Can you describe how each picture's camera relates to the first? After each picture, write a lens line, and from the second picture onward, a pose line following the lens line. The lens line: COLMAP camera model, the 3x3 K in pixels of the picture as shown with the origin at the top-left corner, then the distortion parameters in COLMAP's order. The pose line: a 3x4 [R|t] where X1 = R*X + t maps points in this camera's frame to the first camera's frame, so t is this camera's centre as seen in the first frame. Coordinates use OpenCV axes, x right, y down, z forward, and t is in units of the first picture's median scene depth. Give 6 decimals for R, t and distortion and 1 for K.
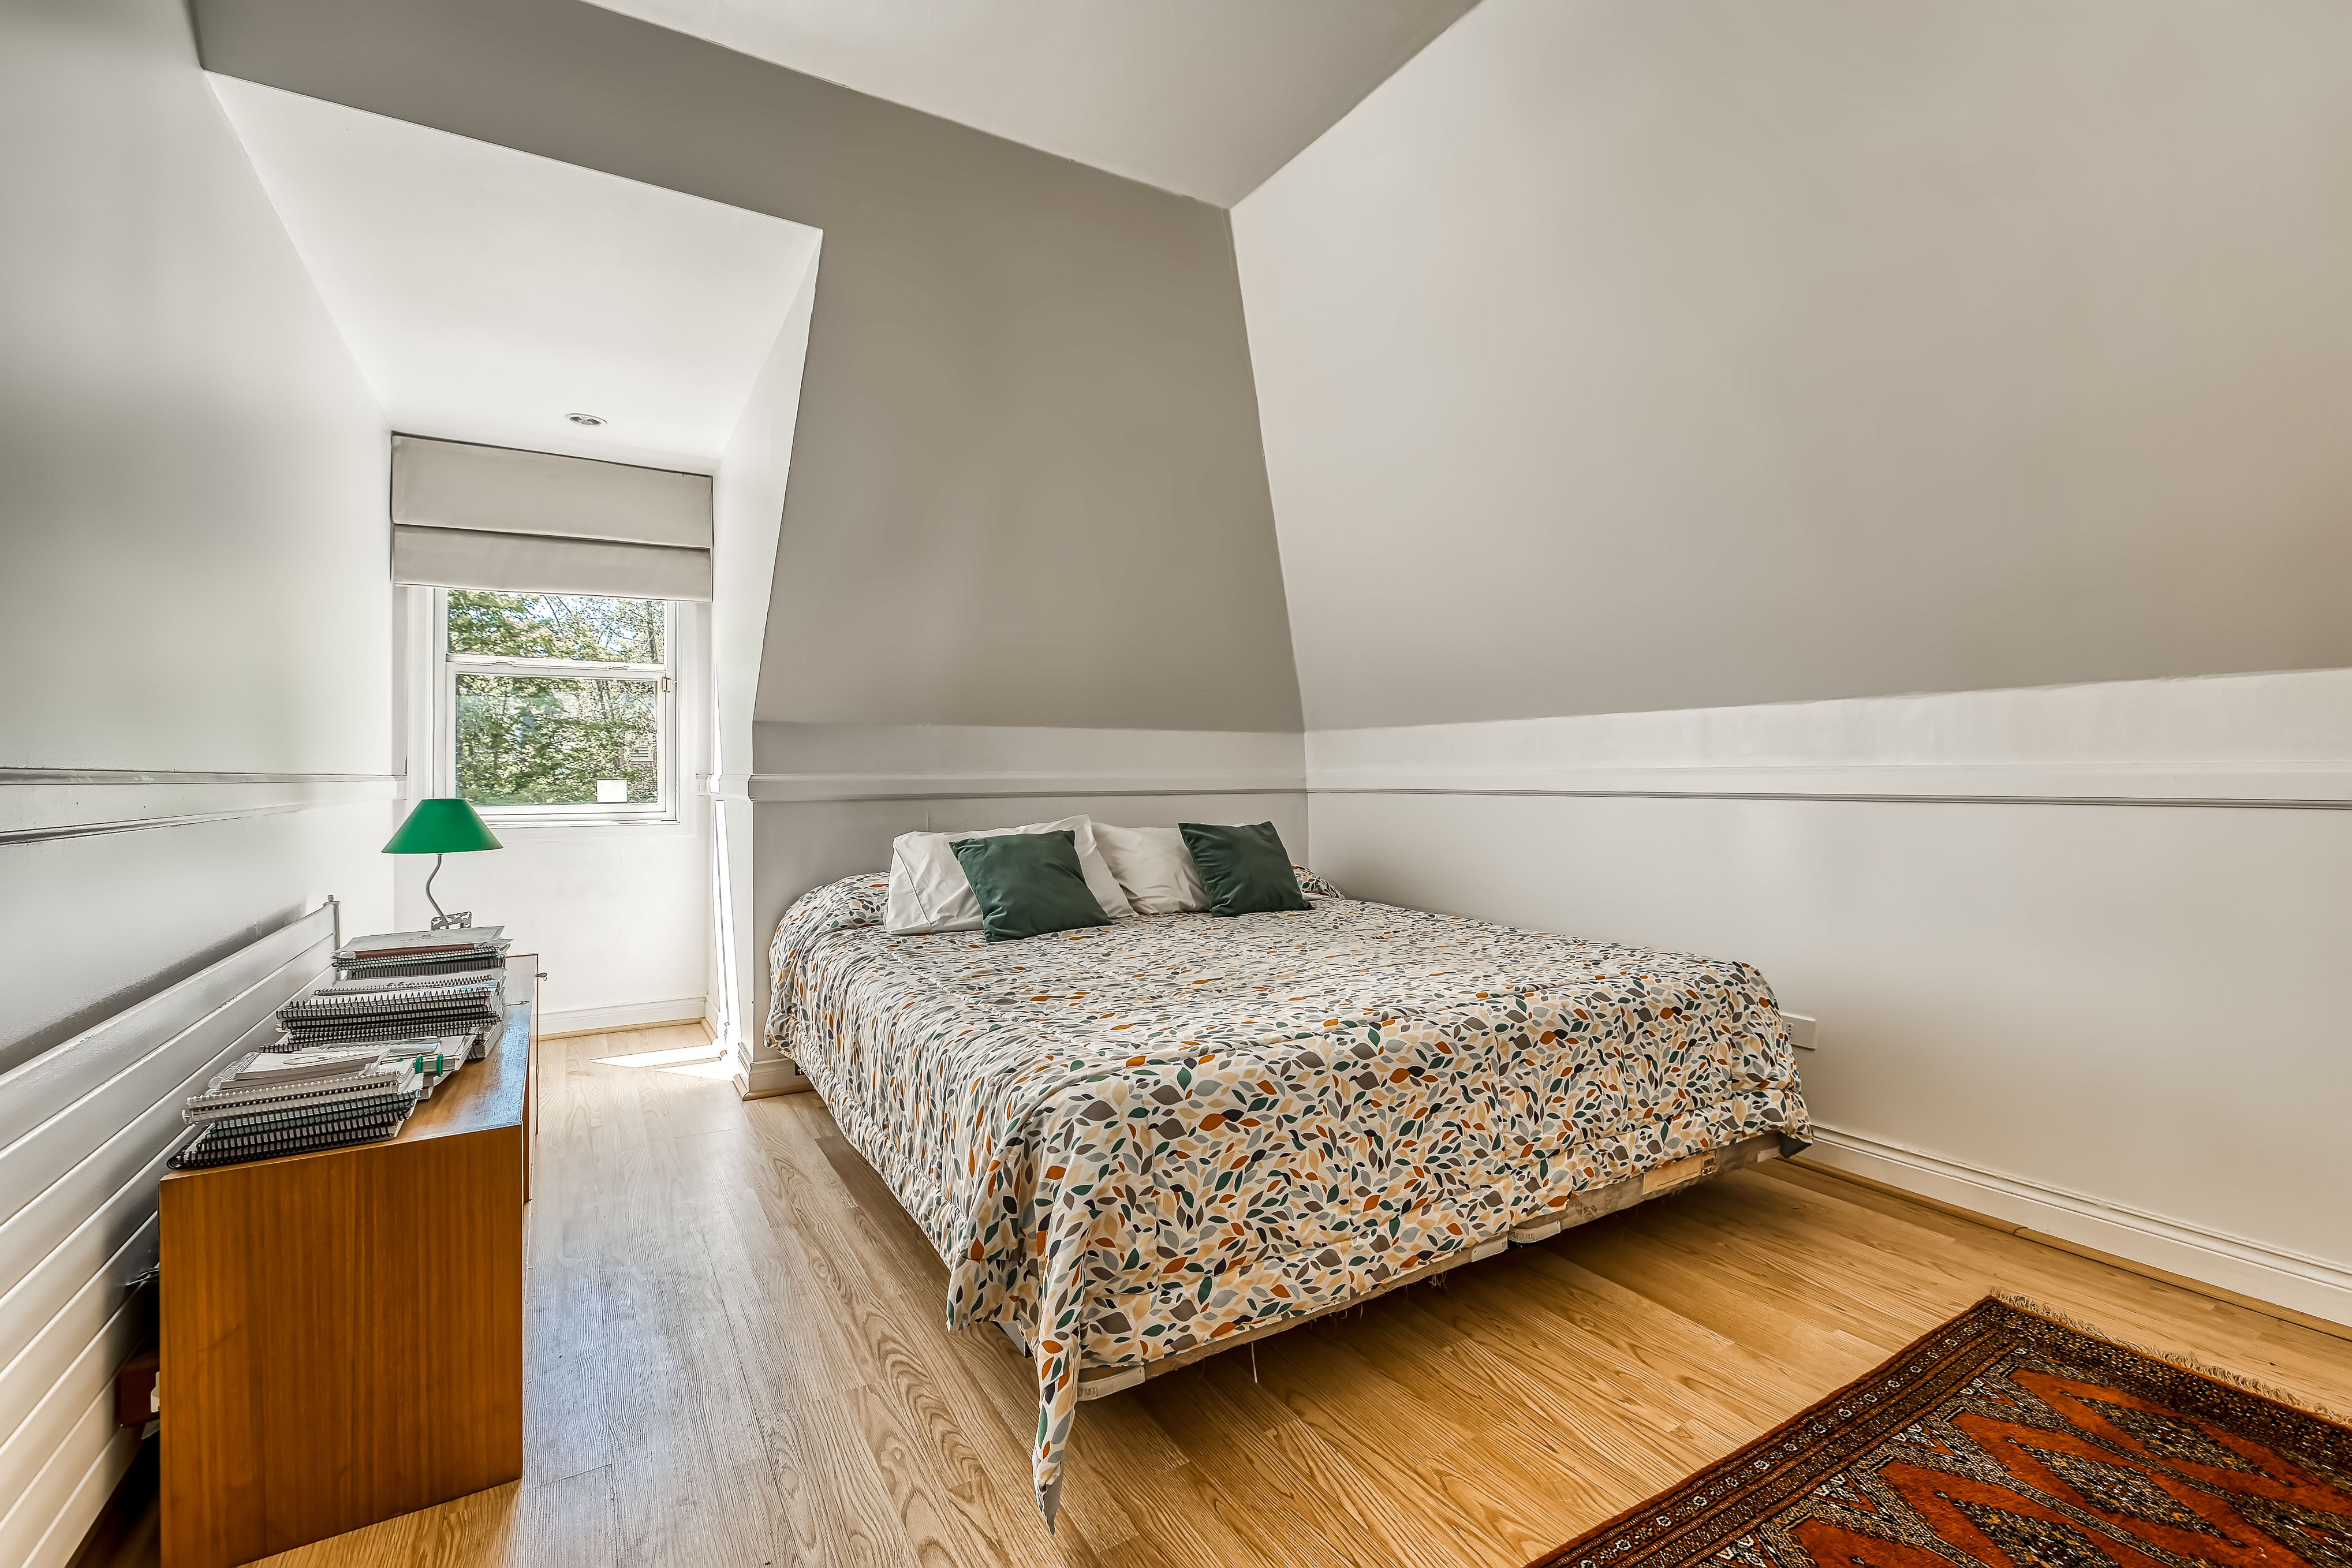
lens RADIAL K [[999.5, 0, 1169.9], [0, 999.5, 764.3], [0, 0, 1]] dist [-0.000052, -0.000581]
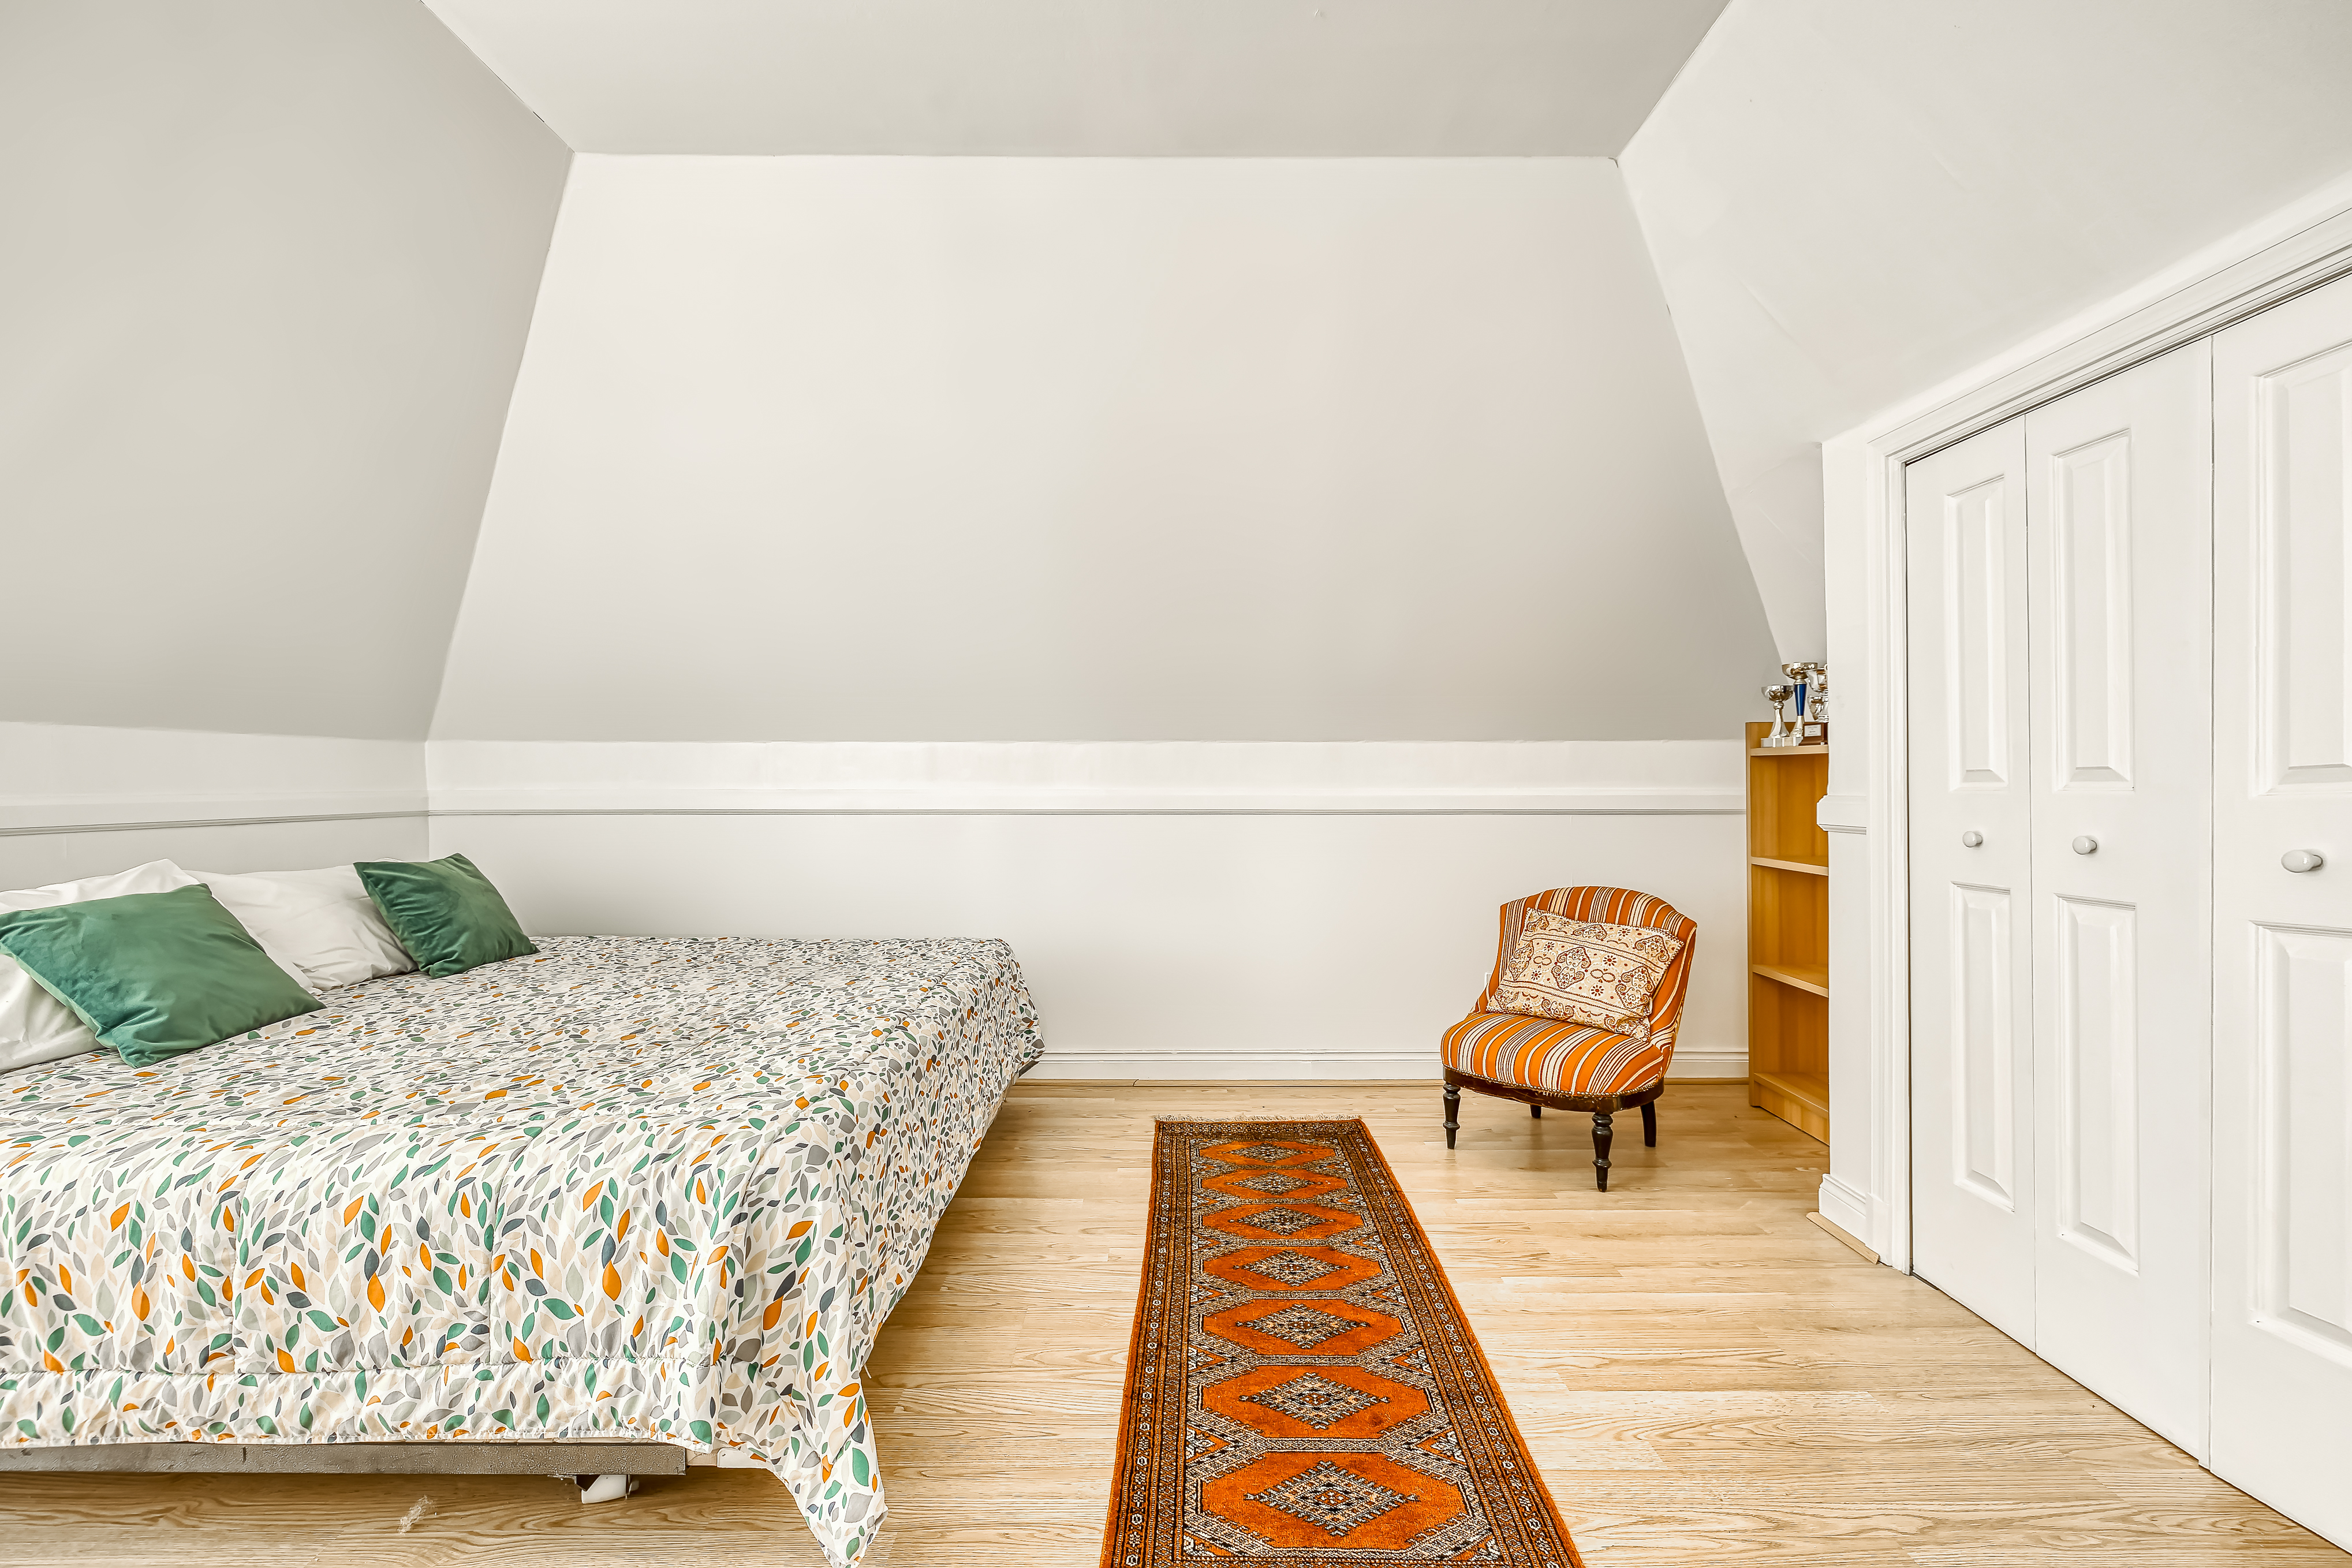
lens RADIAL K [[999.5, 0, 1178.3], [0, 999.5, 771.3], [0, 0, 1]] dist [-0.000052, -0.000581]
pose [[0.517471, 0.011280, 0.855627, -0.571628], [-0.011867, 0.999912, -0.006006, -0.022835], [-0.855619, -0.007046, 0.517559, 0.147626]]
